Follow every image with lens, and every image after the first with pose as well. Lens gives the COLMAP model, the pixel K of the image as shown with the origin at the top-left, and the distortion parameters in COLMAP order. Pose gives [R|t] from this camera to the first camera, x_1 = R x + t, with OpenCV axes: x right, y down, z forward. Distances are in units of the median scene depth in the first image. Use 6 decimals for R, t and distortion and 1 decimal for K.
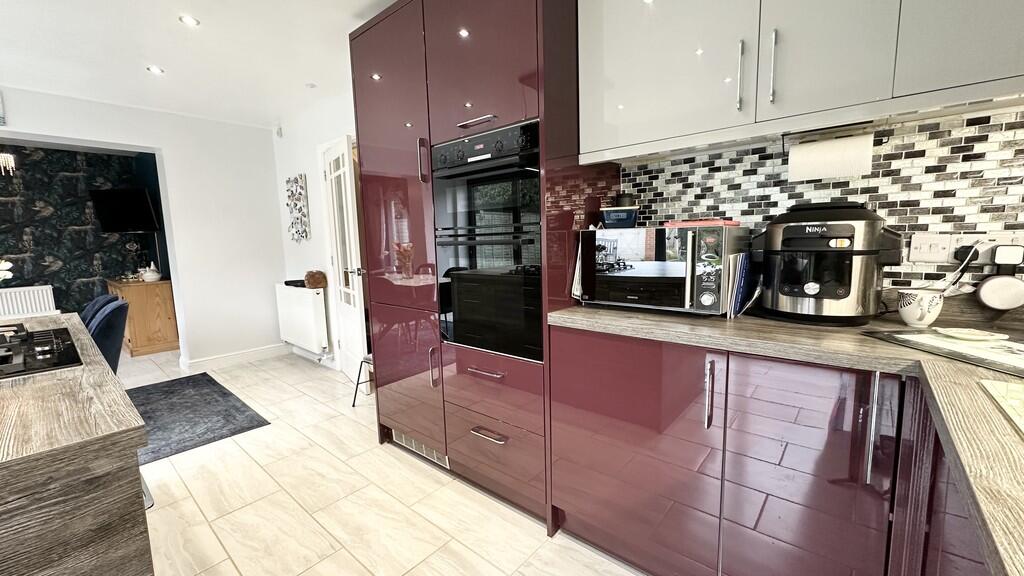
lens RADIAL K [[406.5, 0, 511.9], [0, 406.5, 288.4], [0, 0, 1]] dist [-0.005852, 0.001292]
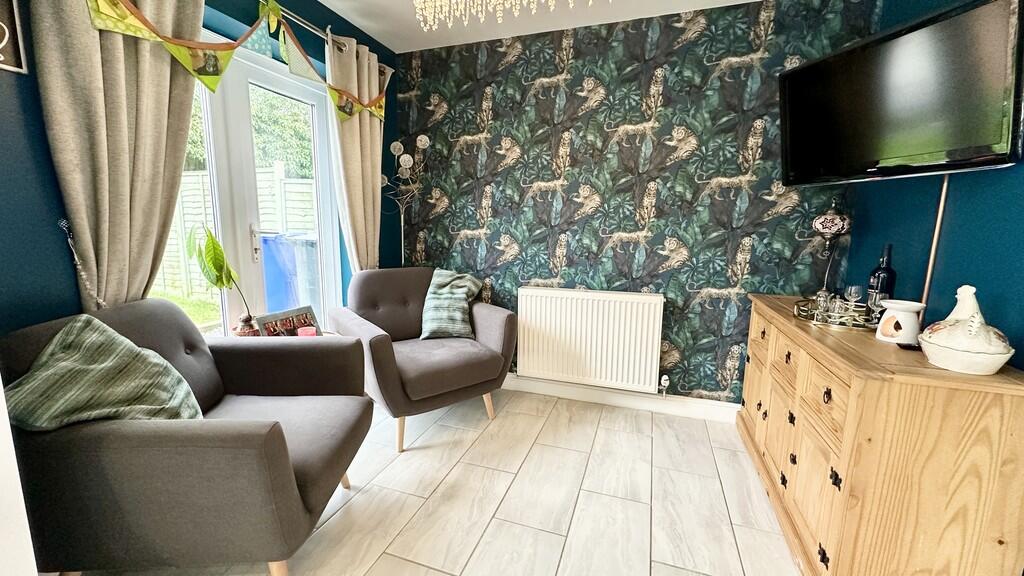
lens RADIAL K [[406.5, 0, 509.4], [0, 406.5, 291.4], [0, 0, 1]] dist [-0.005852, 0.001292]
pose [[0.366869, 0.180433, -0.912607, -2.226907], [-0.137016, 0.980792, 0.138833, -0.172302], [0.920127, 0.074108, 0.384544, 1.864851]]
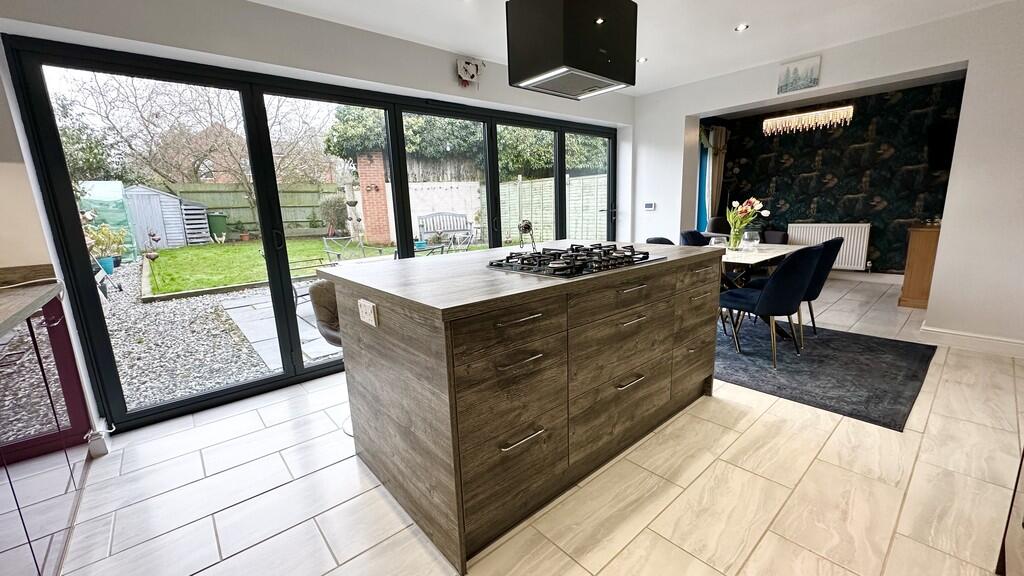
lens RADIAL K [[406.5, 0, 511.0], [0, 406.5, 288.8], [0, 0, 1]] dist [-0.005852, 0.001292]
pose [[-0.146879, 0.228288, -0.962451, 0.284615], [-0.077839, 0.967319, 0.241321, -0.077715], [0.986087, 0.110361, -0.124309, 0.590398]]
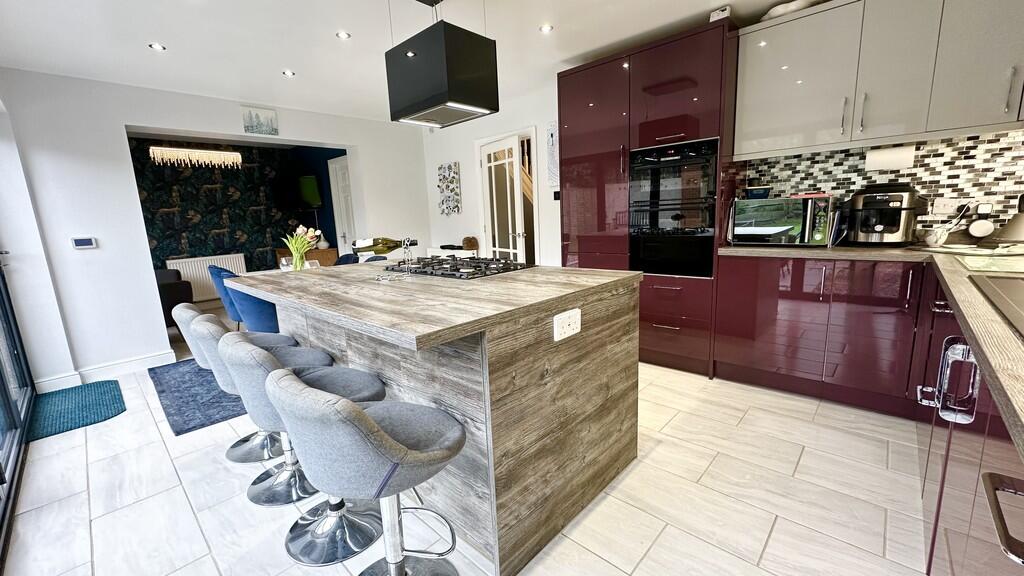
lens RADIAL K [[406.5, 0, 512.0], [0, 406.5, 288.7], [0, 0, 1]] dist [-0.005852, 0.001292]
pose [[0.998864, -0.009994, -0.046593, -0.673618], [0.012819, 0.998072, 0.060736, 0.108488], [0.045896, -0.061264, 0.997066, -0.750840]]
